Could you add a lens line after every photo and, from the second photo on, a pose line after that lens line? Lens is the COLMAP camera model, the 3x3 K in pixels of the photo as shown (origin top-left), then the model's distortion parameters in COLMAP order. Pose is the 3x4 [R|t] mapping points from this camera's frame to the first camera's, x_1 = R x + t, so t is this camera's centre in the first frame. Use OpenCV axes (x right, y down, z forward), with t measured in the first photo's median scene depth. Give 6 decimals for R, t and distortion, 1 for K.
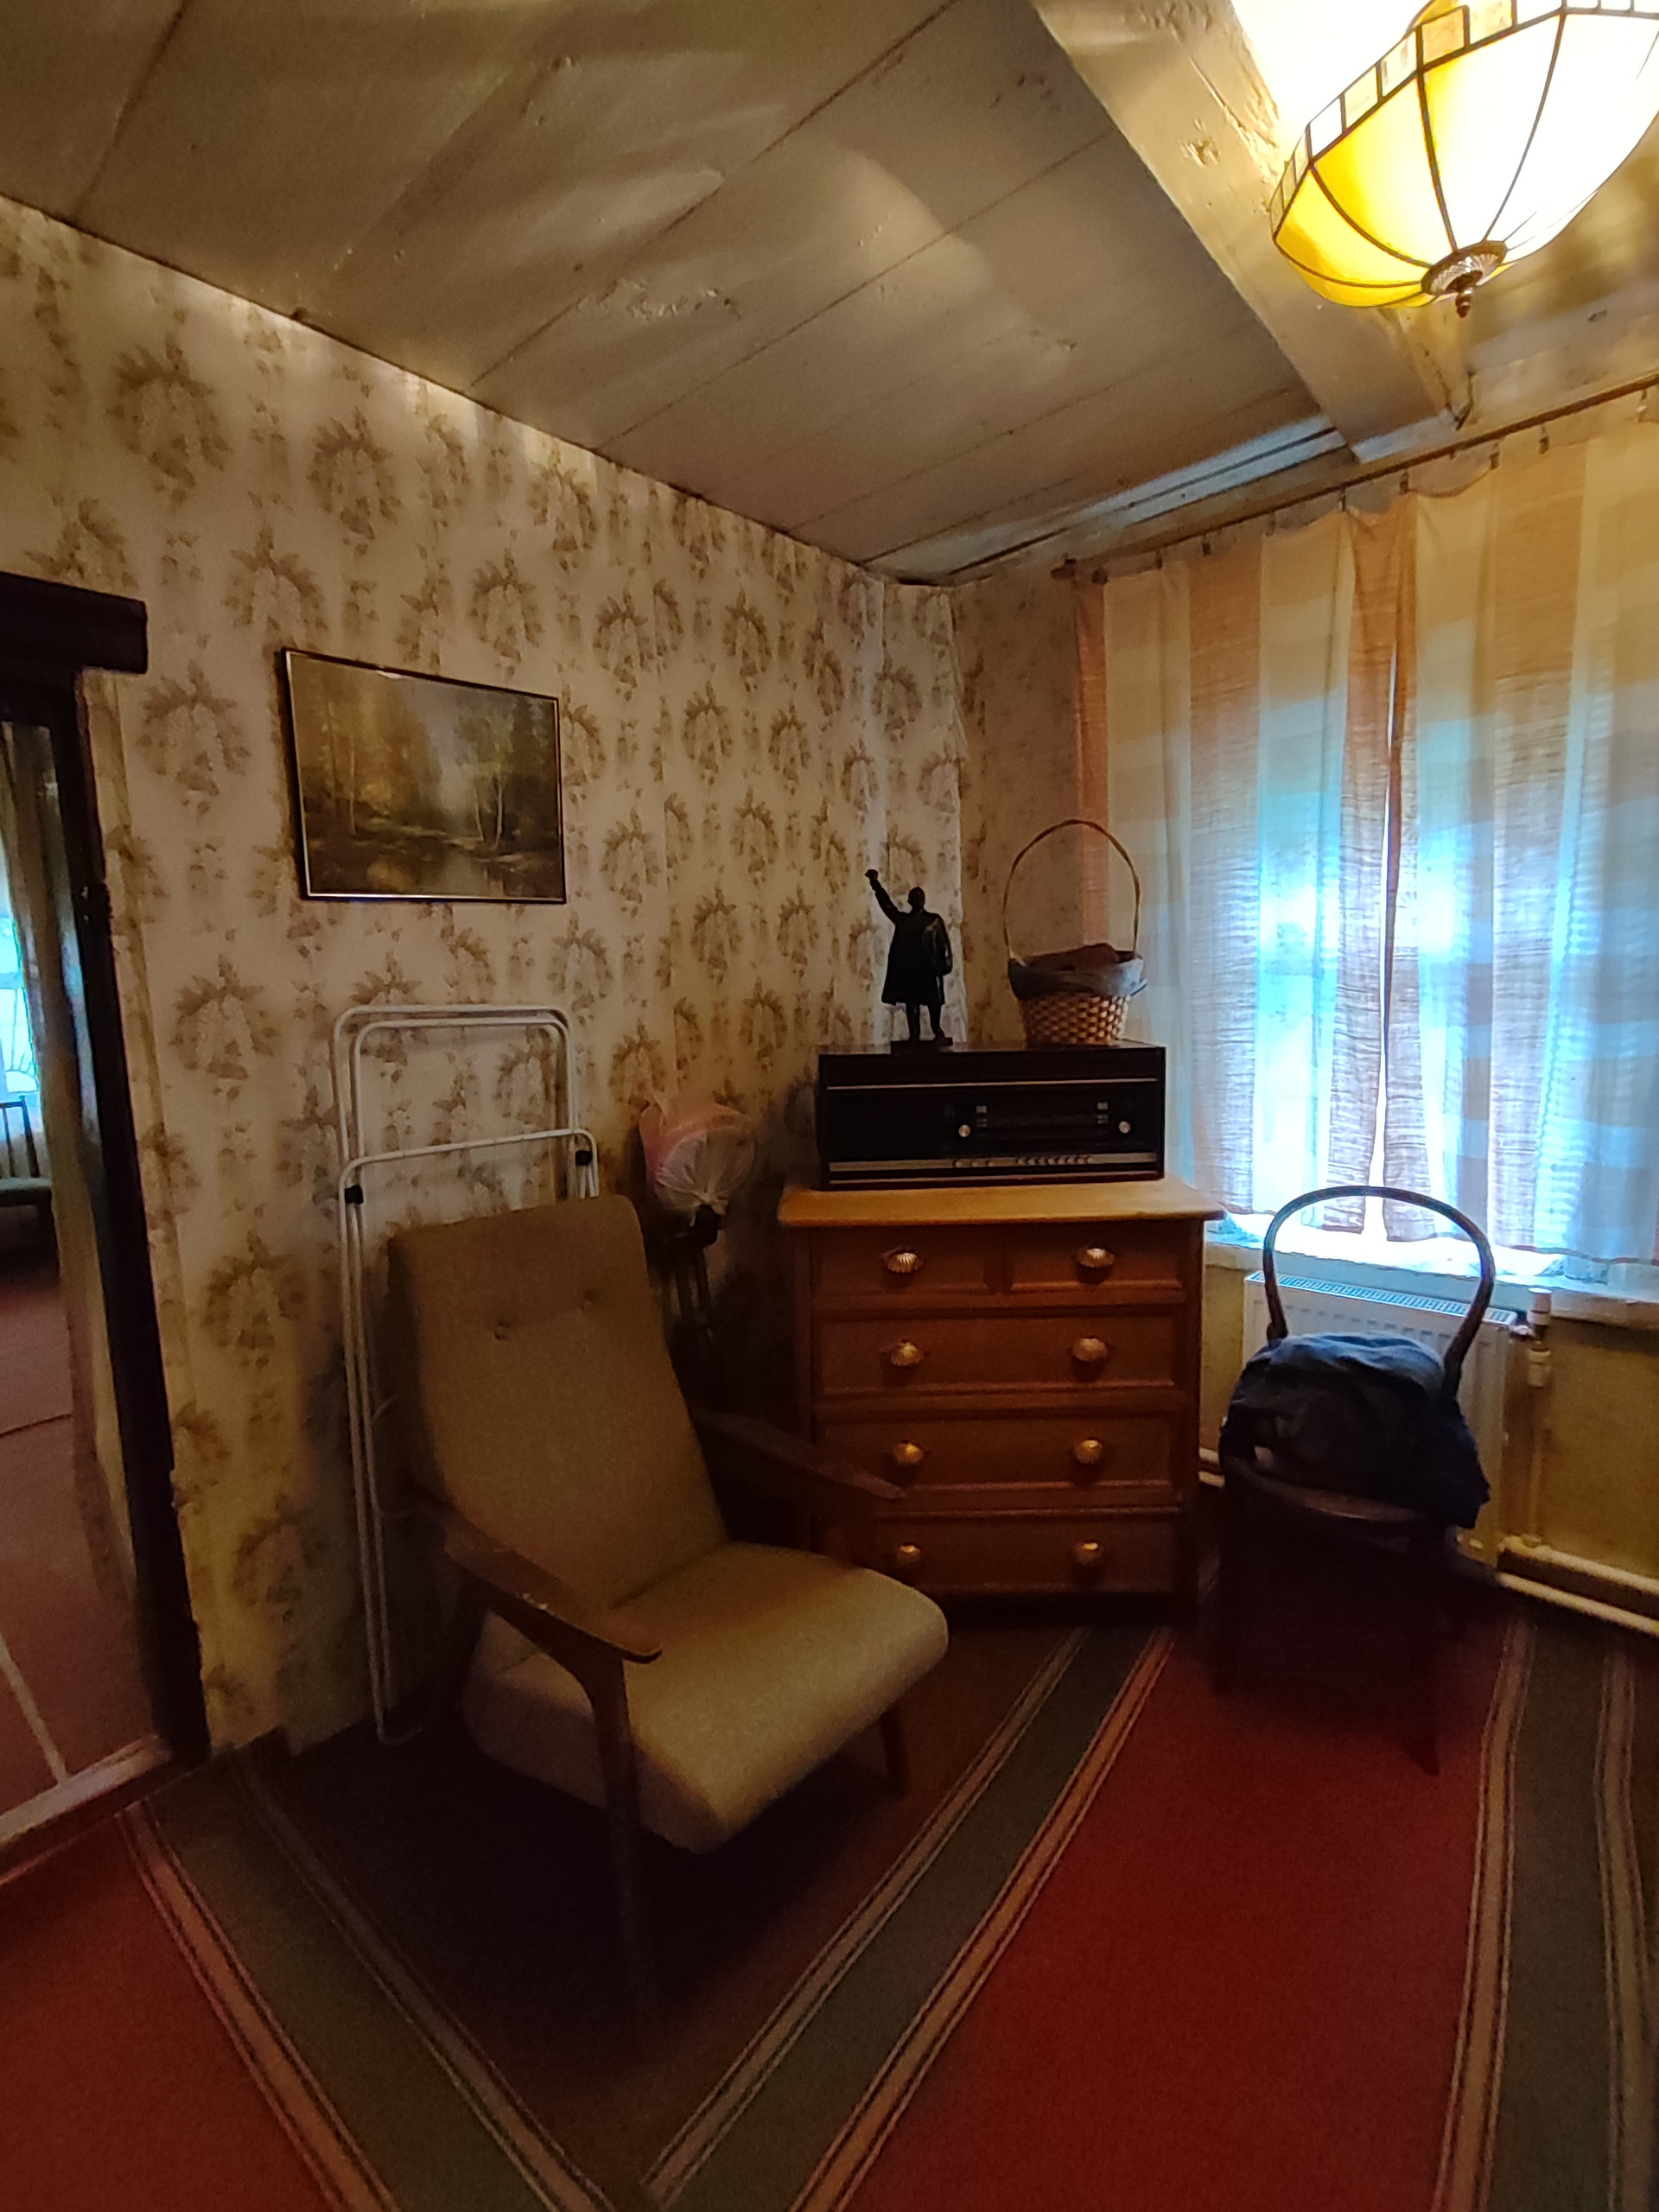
lens RADIAL K [[1023.7, 0, 832.8], [0, 1023.7, 1091.7], [0, 0, 1]] dist [-0.021906, 0.015083]
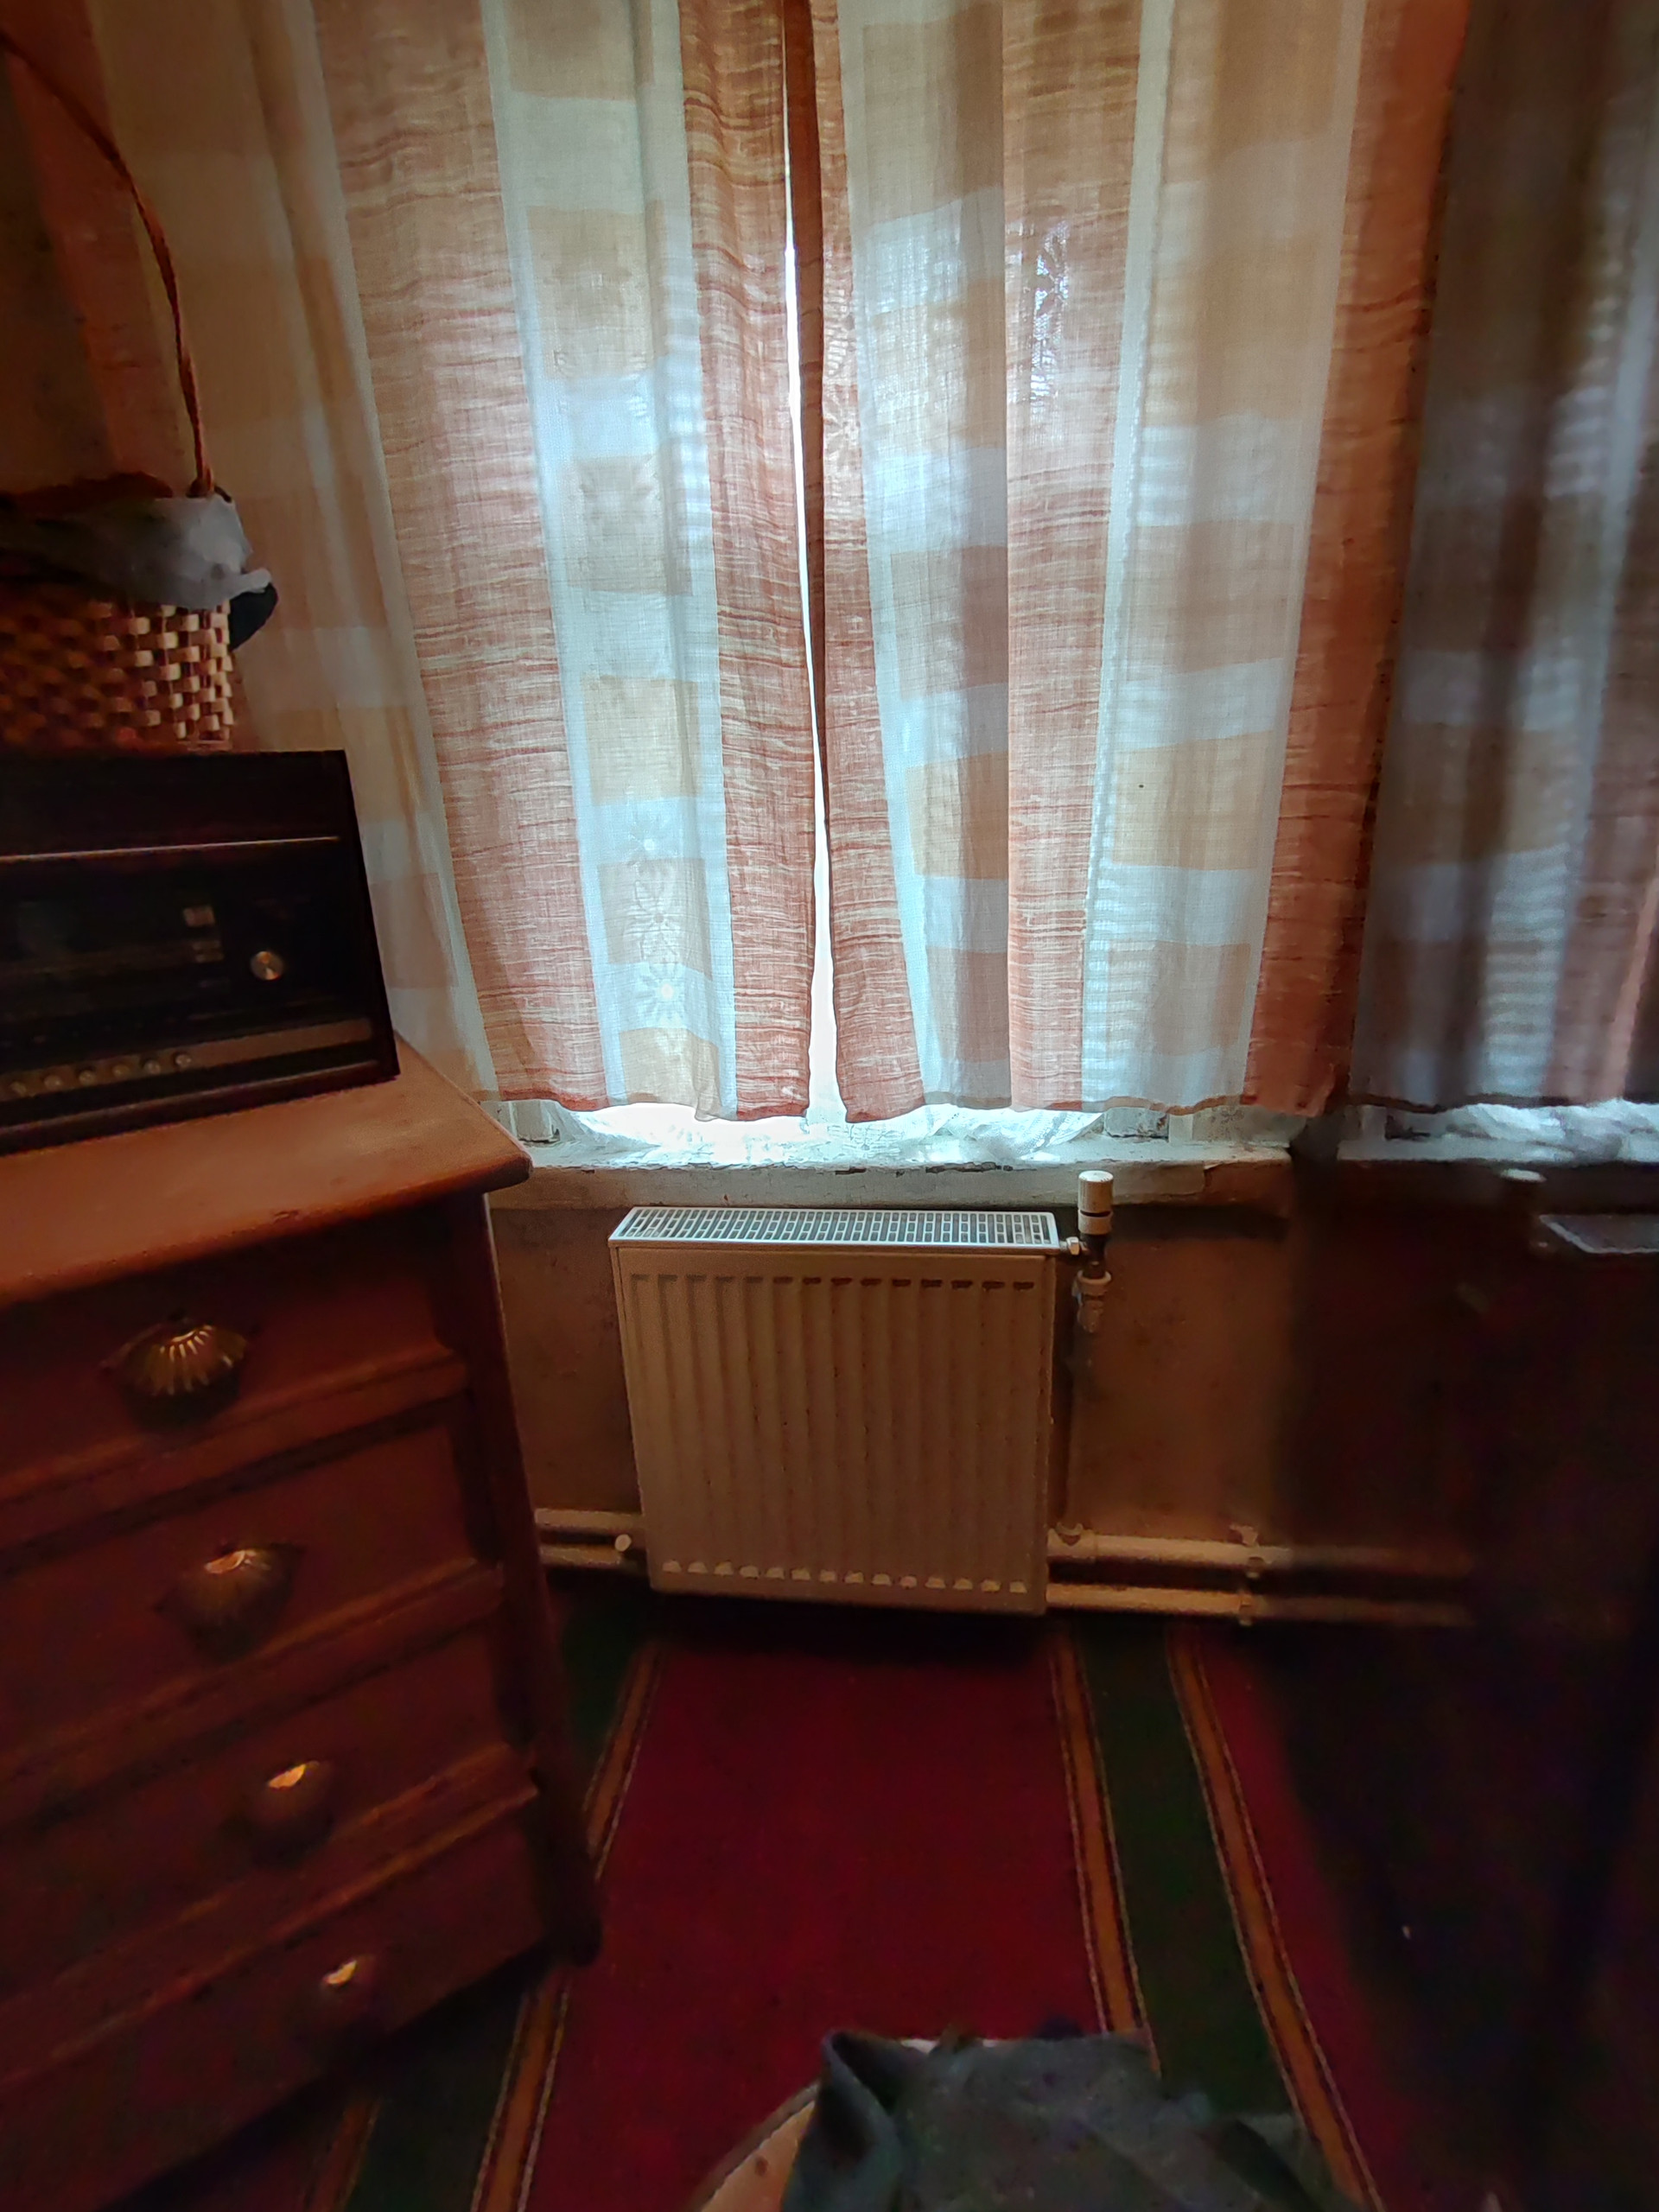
lens RADIAL K [[1023.7, 0, 832.8], [0, 1023.7, 1091.7], [0, 0, 1]] dist [-0.021906, 0.015083]
pose [[0.828032, -0.177756, 0.531758, 0.263909], [0.078093, 0.975733, 0.204565, 0.020011], [-0.555216, -0.127860, 0.821819, 0.587032]]
